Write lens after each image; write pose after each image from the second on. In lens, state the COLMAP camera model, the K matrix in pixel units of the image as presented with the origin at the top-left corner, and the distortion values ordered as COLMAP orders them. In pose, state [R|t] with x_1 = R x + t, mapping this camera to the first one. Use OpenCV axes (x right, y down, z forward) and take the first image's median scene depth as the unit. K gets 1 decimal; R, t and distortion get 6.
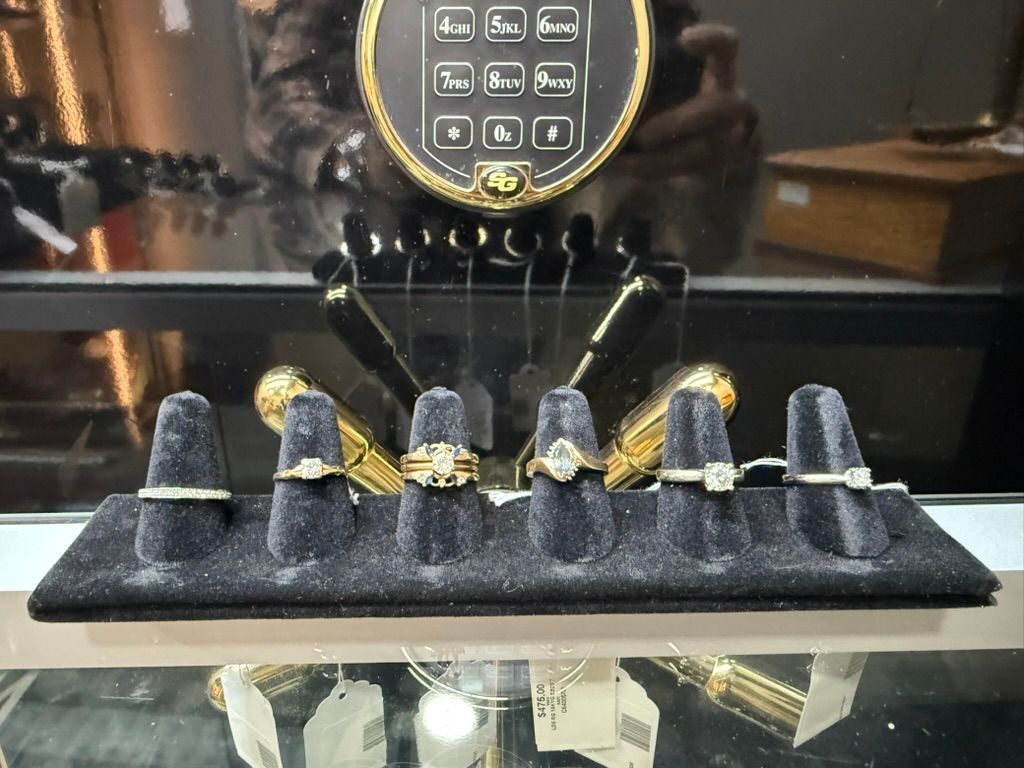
lens RADIAL K [[746.0, 0, 509.3], [0, 746.0, 382.0], [0, 0, 1]] dist [0.008149, -0.022978]
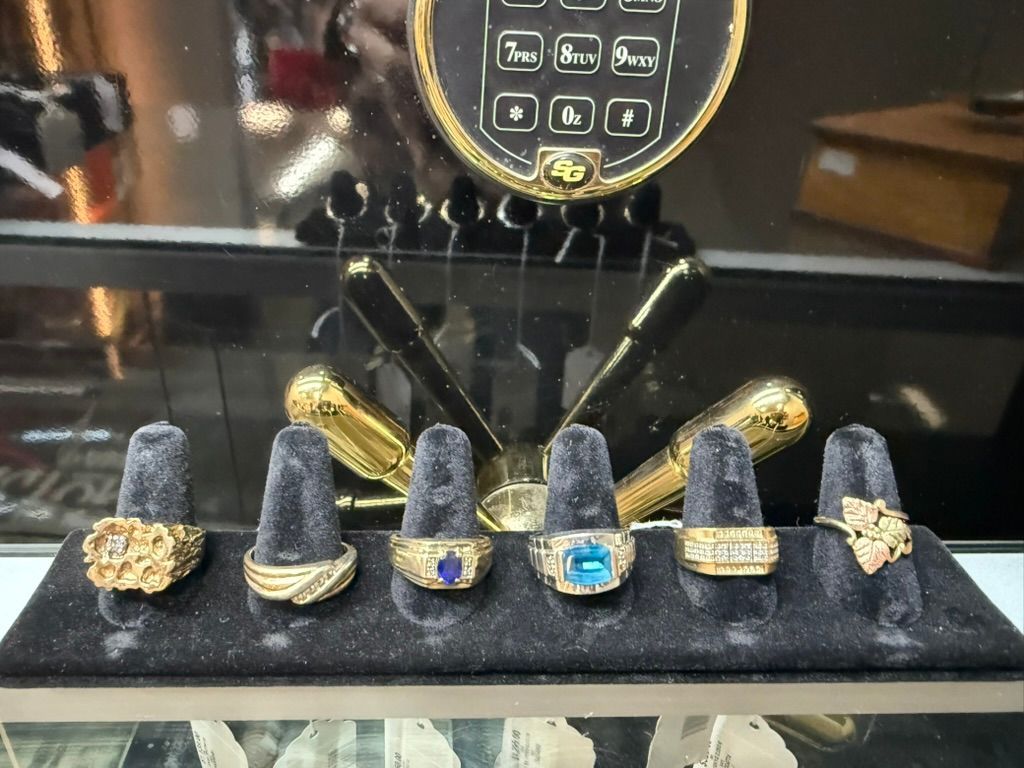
lens RADIAL K [[746.0, 0, 514.1], [0, 746.0, 386.2], [0, 0, 1]] dist [0.008149, -0.022978]
pose [[0.999090, 0.026529, 0.033404, -0.095885], [-0.029737, 0.994593, 0.099502, -0.099411], [-0.030584, -0.100405, 0.994476, 0.092276]]
